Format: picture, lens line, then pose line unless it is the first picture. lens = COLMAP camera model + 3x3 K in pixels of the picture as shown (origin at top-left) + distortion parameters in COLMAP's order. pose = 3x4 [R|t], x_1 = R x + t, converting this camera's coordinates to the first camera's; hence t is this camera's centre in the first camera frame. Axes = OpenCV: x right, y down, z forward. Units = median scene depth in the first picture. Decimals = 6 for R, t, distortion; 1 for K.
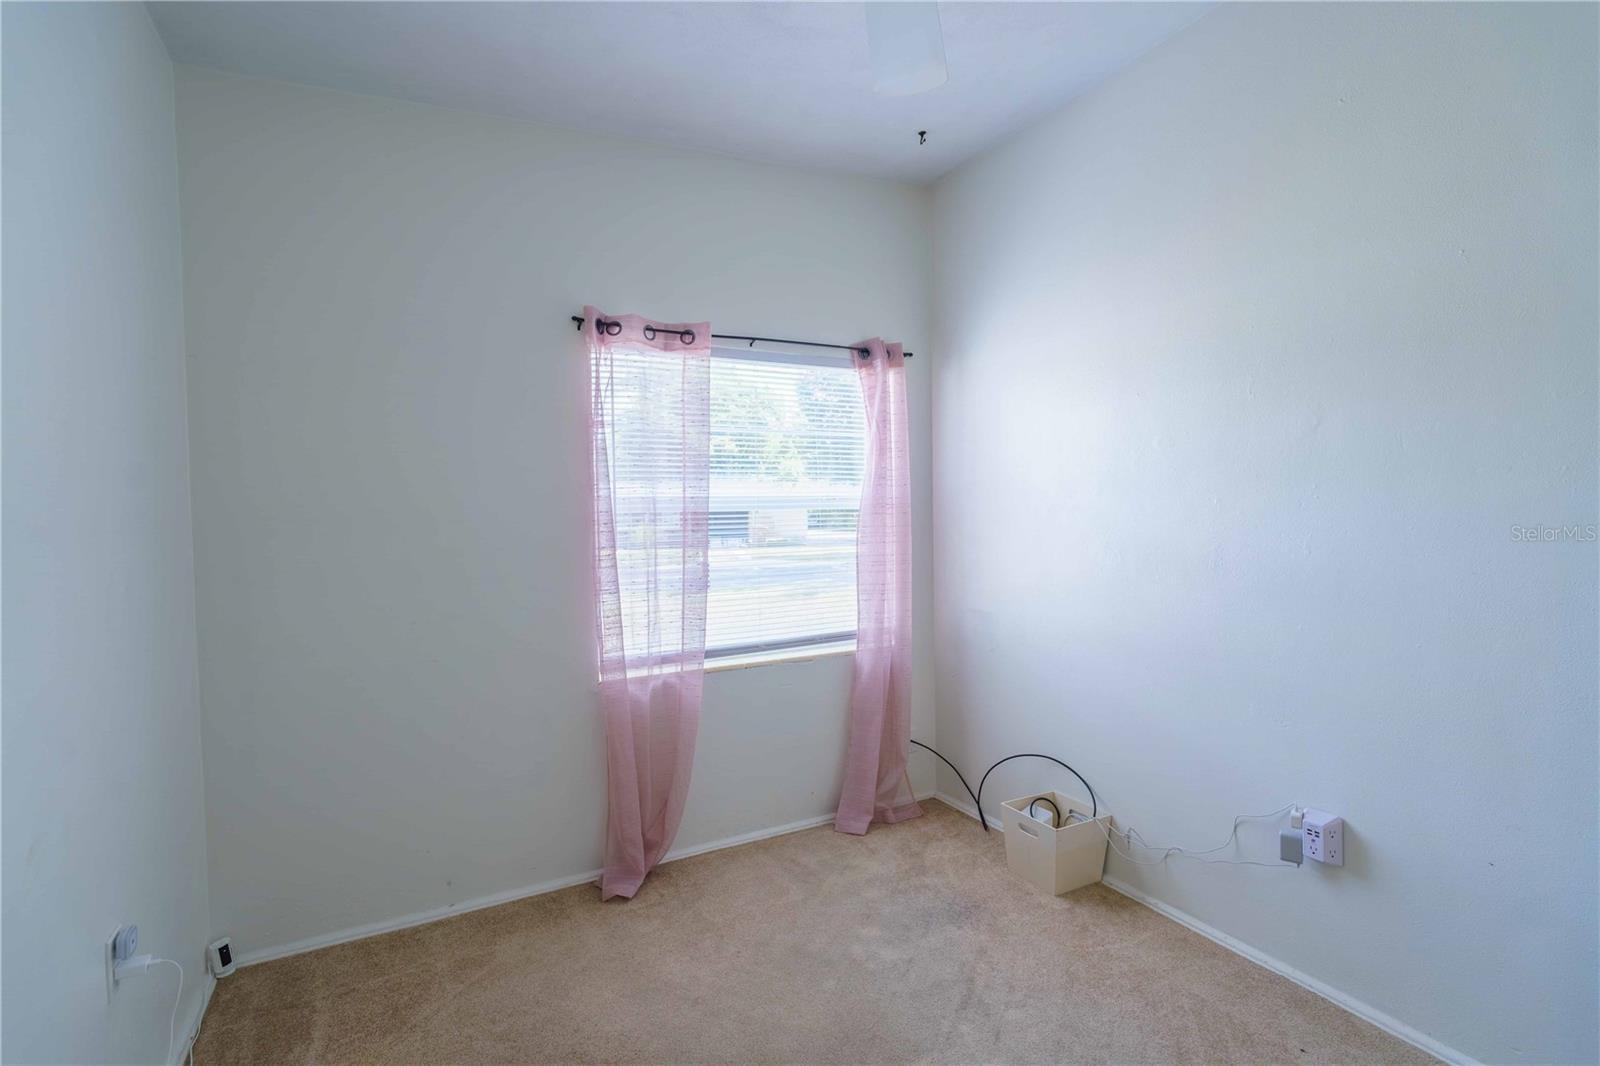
lens RADIAL K [[750.5, 0, 801.9], [0, 750.5, 534.7], [0, 0, 1]] dist [-0.011572, 0.002218]
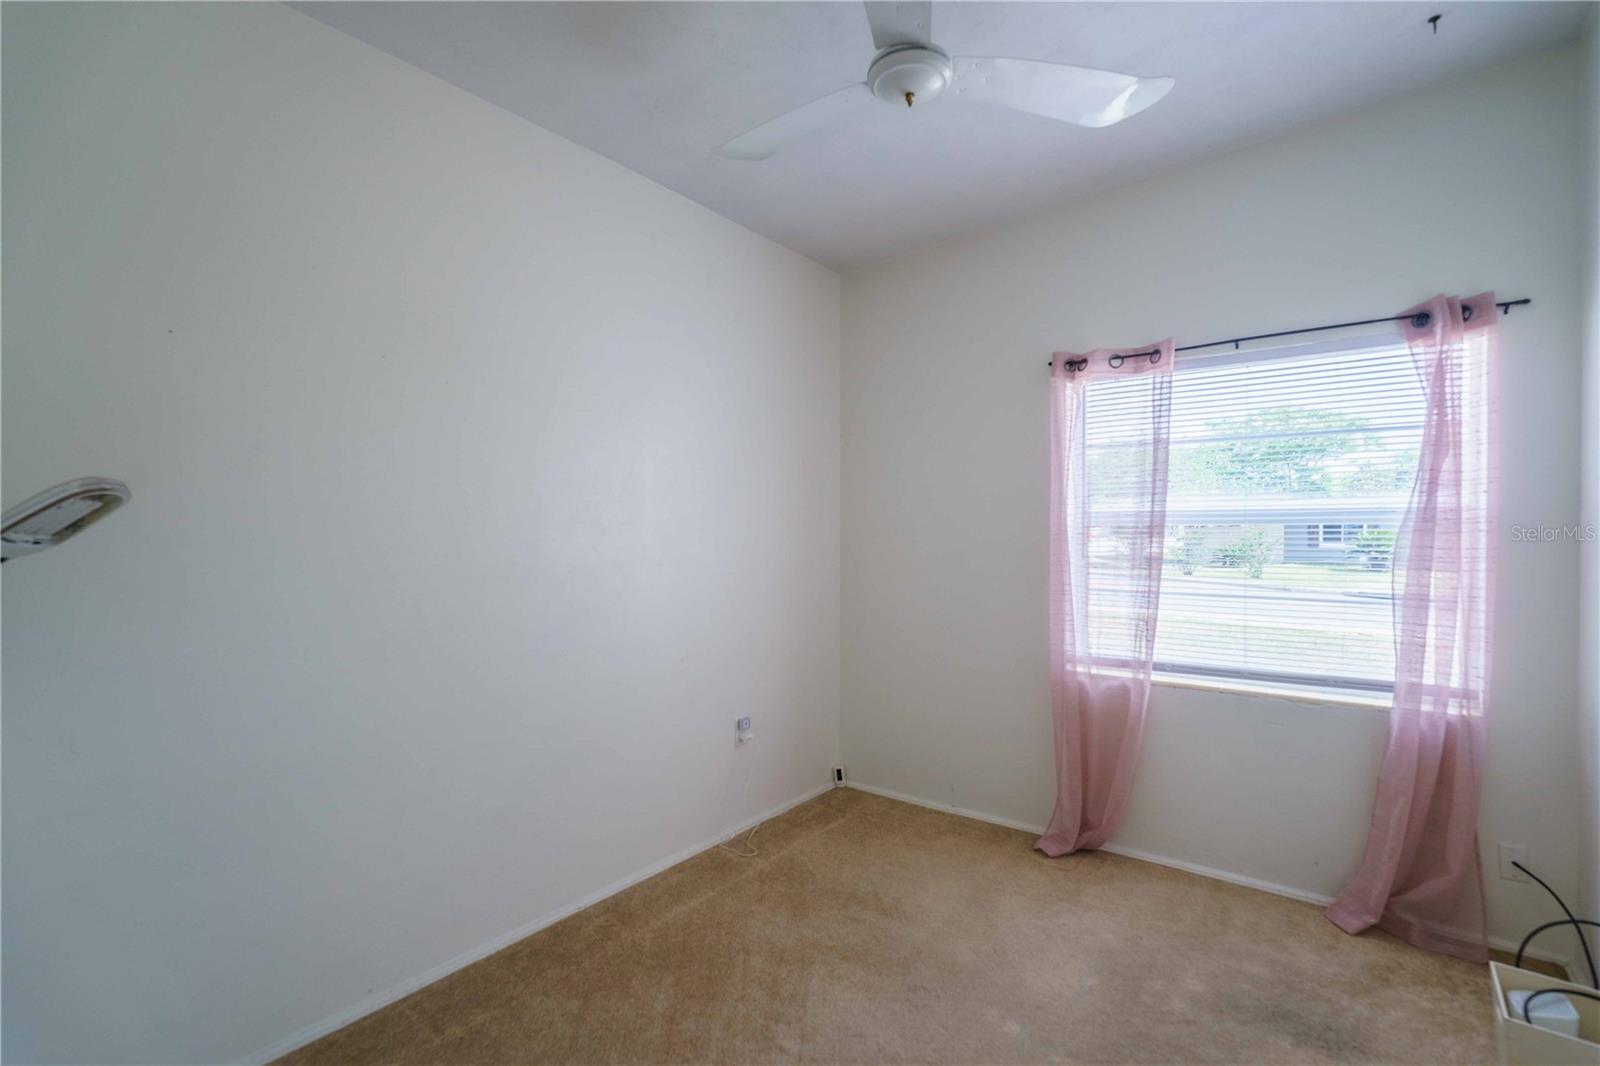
lens RADIAL K [[750.5, 0, 801.9], [0, 750.5, 534.7], [0, 0, 1]] dist [-0.011572, 0.002218]
pose [[0.402558, 0.024922, -0.915055, 0.605057], [-0.033136, 0.999371, 0.012641, -0.015380], [0.914795, 0.025233, 0.403131, 0.147609]]
